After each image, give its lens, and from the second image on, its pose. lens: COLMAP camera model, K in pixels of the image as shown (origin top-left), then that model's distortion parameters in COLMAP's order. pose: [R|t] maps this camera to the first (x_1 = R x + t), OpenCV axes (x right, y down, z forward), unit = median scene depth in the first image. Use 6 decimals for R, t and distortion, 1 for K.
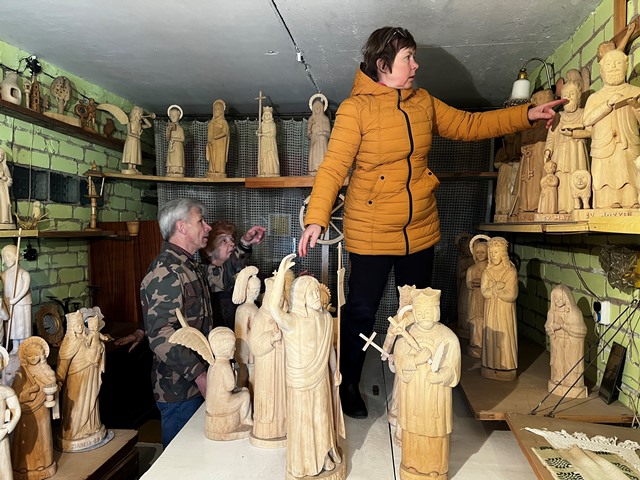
lens RADIAL K [[480.9, 0, 322.0], [0, 480.9, 244.4], [0, 0, 1]] dist [0.073768, -0.109293]
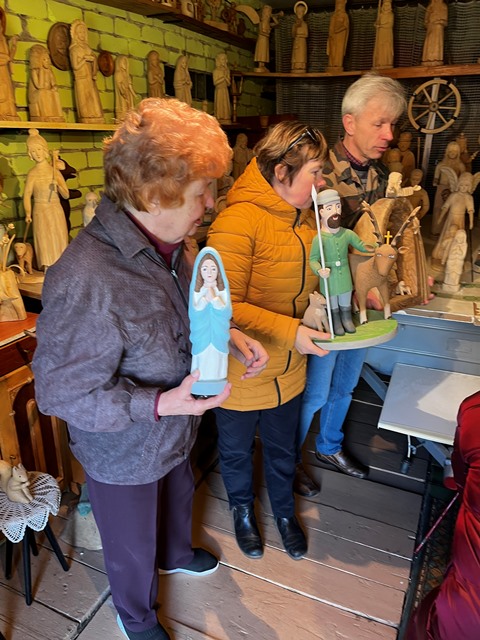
lens RADIAL K [[480.9, 0, 240.5], [0, 480.9, 319.0], [0, 0, 1]] dist [0.073768, -0.109293]
pose [[0.954478, 0.097574, -0.281871, -0.056278], [0.005497, 0.939068, 0.343688, 0.014524], [0.298231, -0.329593, 0.895783, -0.311405]]
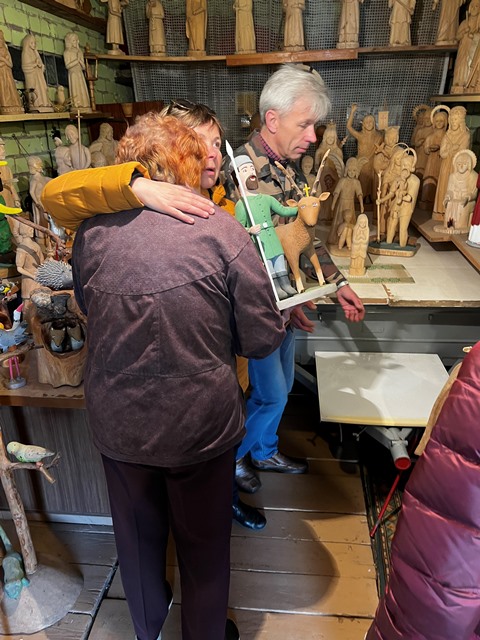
lens RADIAL K [[480.9, 0, 245.4], [0, 480.9, 325.8], [0, 0, 1]] dist [0.073768, -0.109293]
pose [[0.999471, -0.032342, 0.003425, -0.149540], [0.028655, 0.925519, 0.377615, 0.013613], [-0.015383, -0.377317, 0.925956, -0.261278]]
